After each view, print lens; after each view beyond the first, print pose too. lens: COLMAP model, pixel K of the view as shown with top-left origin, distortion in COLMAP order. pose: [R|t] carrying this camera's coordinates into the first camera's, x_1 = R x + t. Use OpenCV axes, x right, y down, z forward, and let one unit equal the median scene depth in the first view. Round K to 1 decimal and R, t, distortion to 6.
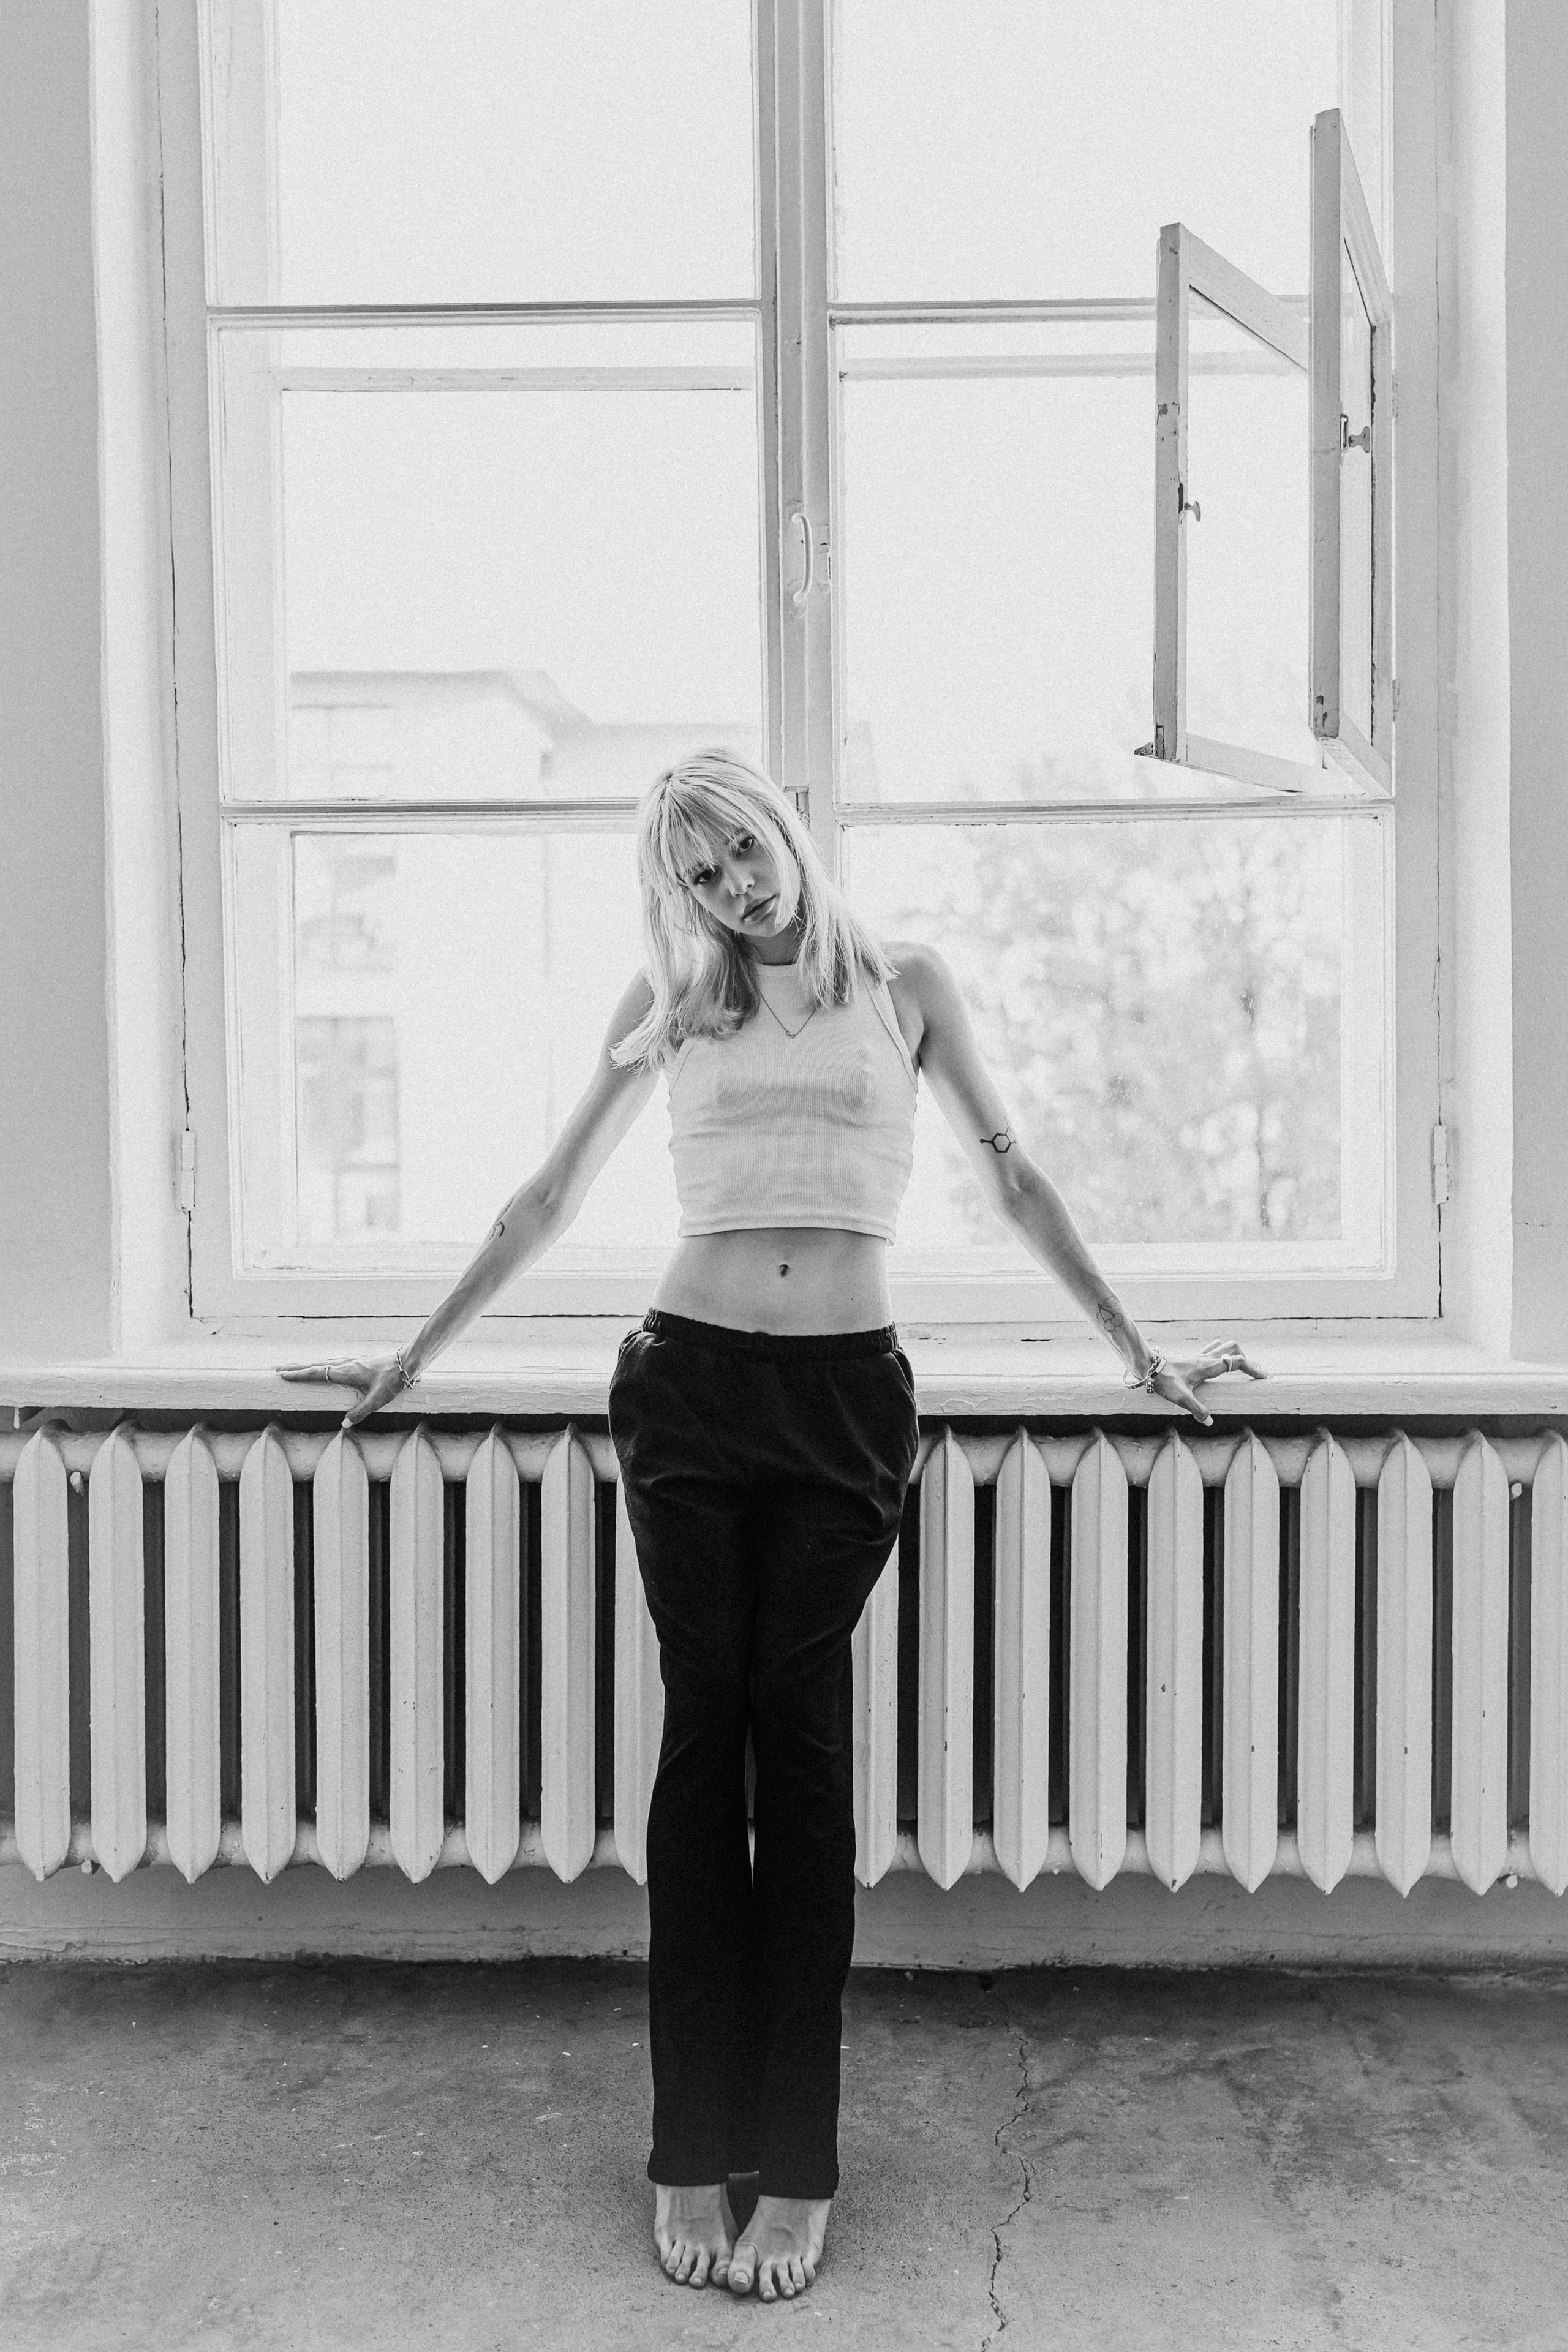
lens RADIAL K [[2534.2, 0, 784.0], [0, 2534.2, 1176.0], [0, 0, 1]] dist [-0.008026, 0.017512]
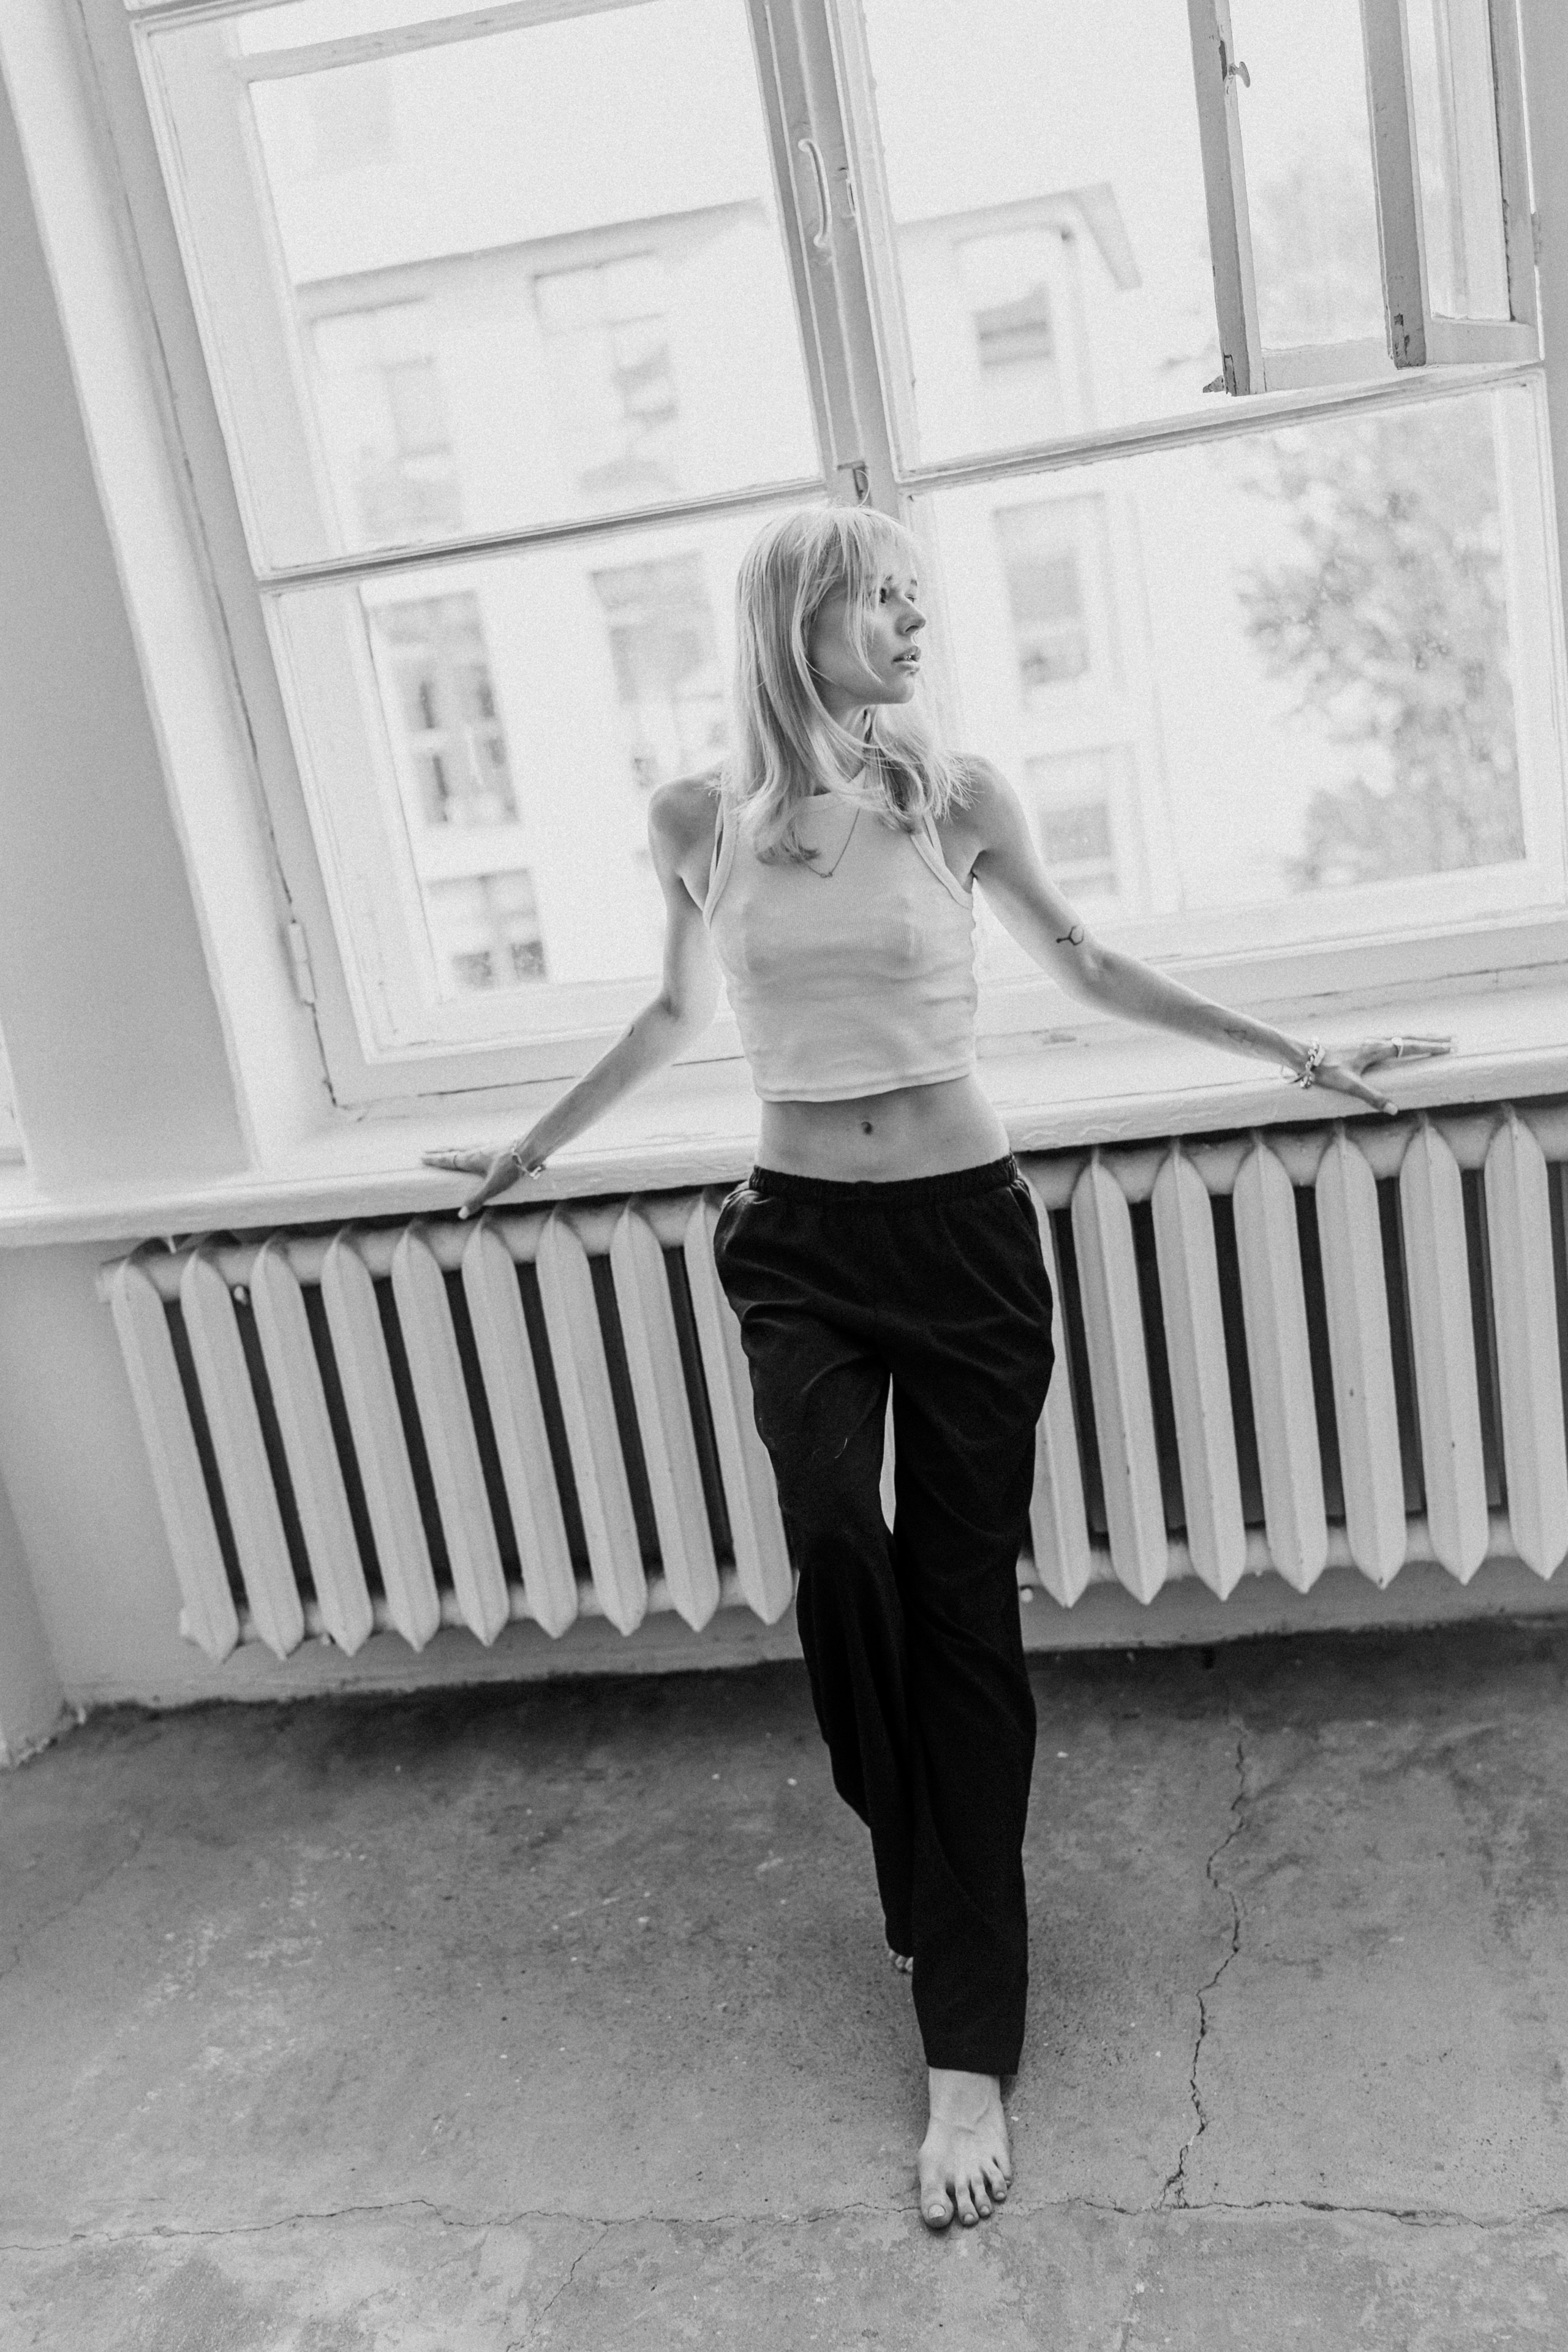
lens RADIAL K [[2225.0, 0, 784.0], [0, 2225.0, 1176.0], [0, 0, 1]] dist [0.014870, -0.011266]
pose [[0.980016, -0.111130, -0.164978, 0.090554], [0.146238, 0.964740, 0.218840, -0.092998], [0.134841, -0.238593, 0.961713, 0.191556]]
